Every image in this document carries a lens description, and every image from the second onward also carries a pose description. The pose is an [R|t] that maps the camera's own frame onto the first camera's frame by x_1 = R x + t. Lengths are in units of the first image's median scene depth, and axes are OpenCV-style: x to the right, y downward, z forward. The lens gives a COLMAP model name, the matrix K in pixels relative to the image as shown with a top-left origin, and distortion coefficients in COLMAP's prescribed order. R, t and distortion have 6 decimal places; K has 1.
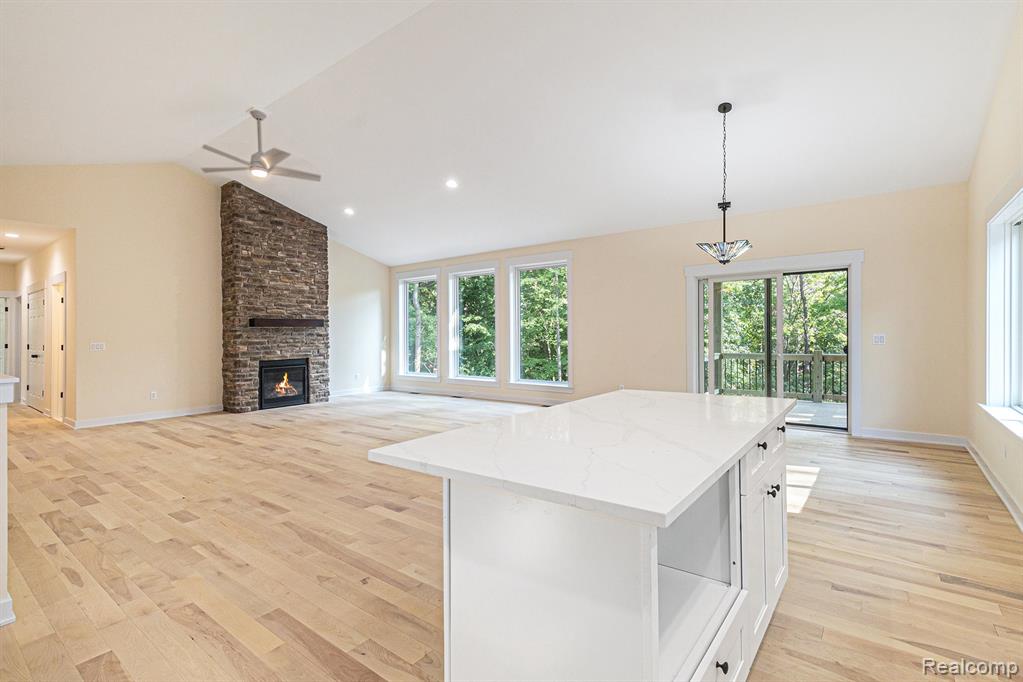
lens RADIAL K [[477.9, 0, 512.9], [0, 477.9, 330.2], [0, 0, 1]] dist [0.007327, 0.000071]
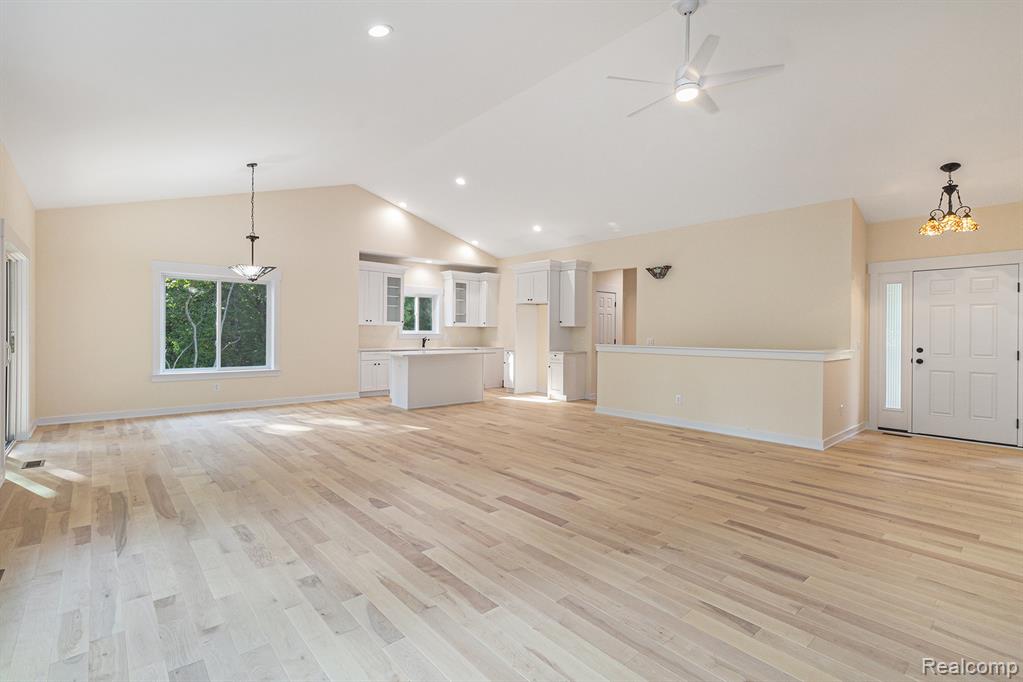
lens RADIAL K [[477.9, 0, 515.0], [0, 477.9, 345.5], [0, 0, 1]] dist [0.007327, 0.000071]
pose [[-0.981850, -0.002874, 0.189638, -0.281880], [0.001285, 0.999761, 0.021804, 0.006196], [-0.189656, 0.021652, -0.981612, 1.150966]]
